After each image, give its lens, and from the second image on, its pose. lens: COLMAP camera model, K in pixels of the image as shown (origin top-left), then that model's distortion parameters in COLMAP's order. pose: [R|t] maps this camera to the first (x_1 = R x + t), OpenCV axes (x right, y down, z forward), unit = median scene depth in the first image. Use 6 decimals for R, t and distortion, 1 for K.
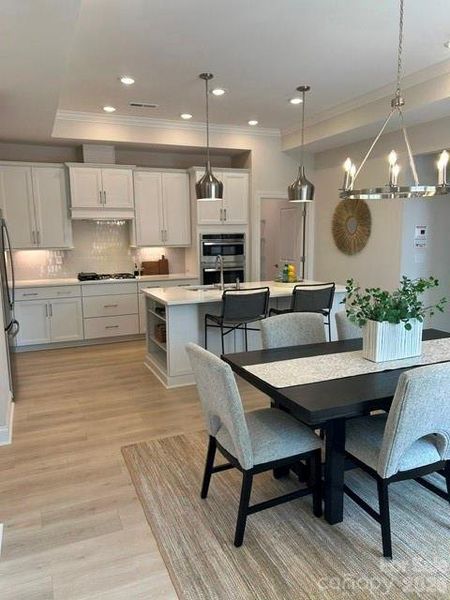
lens RADIAL K [[452.1, 0, 225.2], [0, 452.1, 305.9], [0, 0, 1]] dist [0.077741, -0.113352]
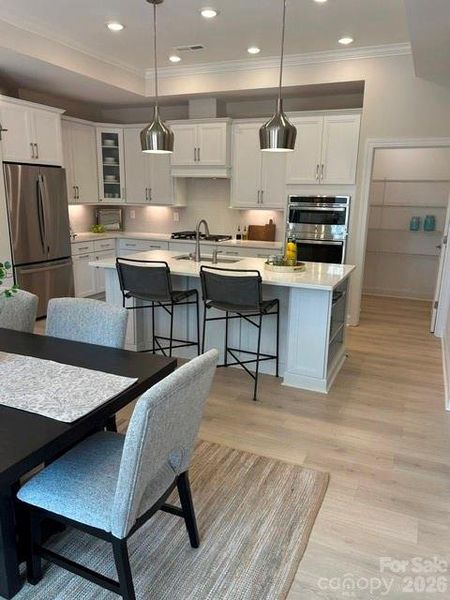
lens RADIAL K [[452.1, 0, 225.2], [0, 452.1, 305.9], [0, 0, 1]] dist [0.077741, -0.113352]
pose [[0.690683, 0.200815, -0.694716, 0.515037], [-0.145994, 0.979610, 0.138020, -0.063337], [0.708268, 0.006096, 0.705918, 0.353068]]
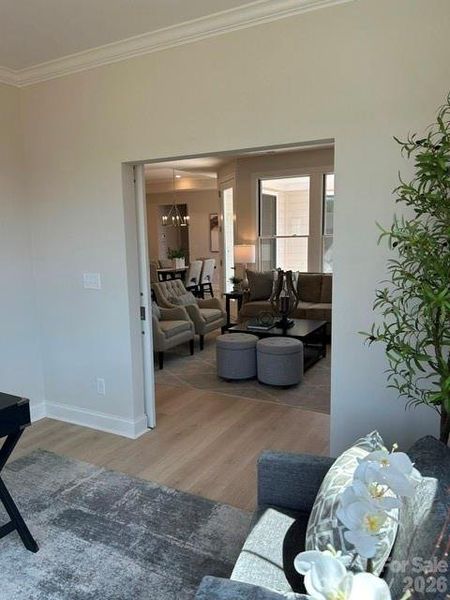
lens RADIAL K [[452.1, 0, 225.2], [0, 452.1, 305.9], [0, 0, 1]] dist [0.077741, -0.113352]
pose [[0.793110, -0.096907, 0.601320, -0.705813], [0.106440, 0.994122, 0.019822, 0.169706], [-0.599706, 0.048283, 0.798763, -0.971715]]
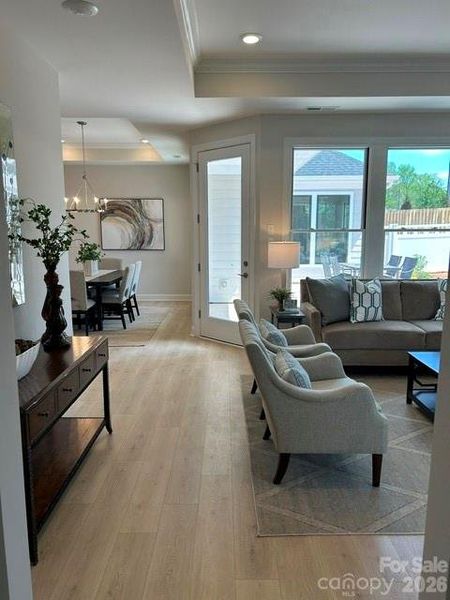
lens RADIAL K [[452.1, 0, 225.2], [0, 452.1, 305.9], [0, 0, 1]] dist [0.077741, -0.113352]
pose [[0.387785, -0.142672, 0.910641, -0.729957], [0.143447, 0.985253, 0.093277, 0.069128], [-0.910520, 0.094457, 0.402532, -0.327600]]
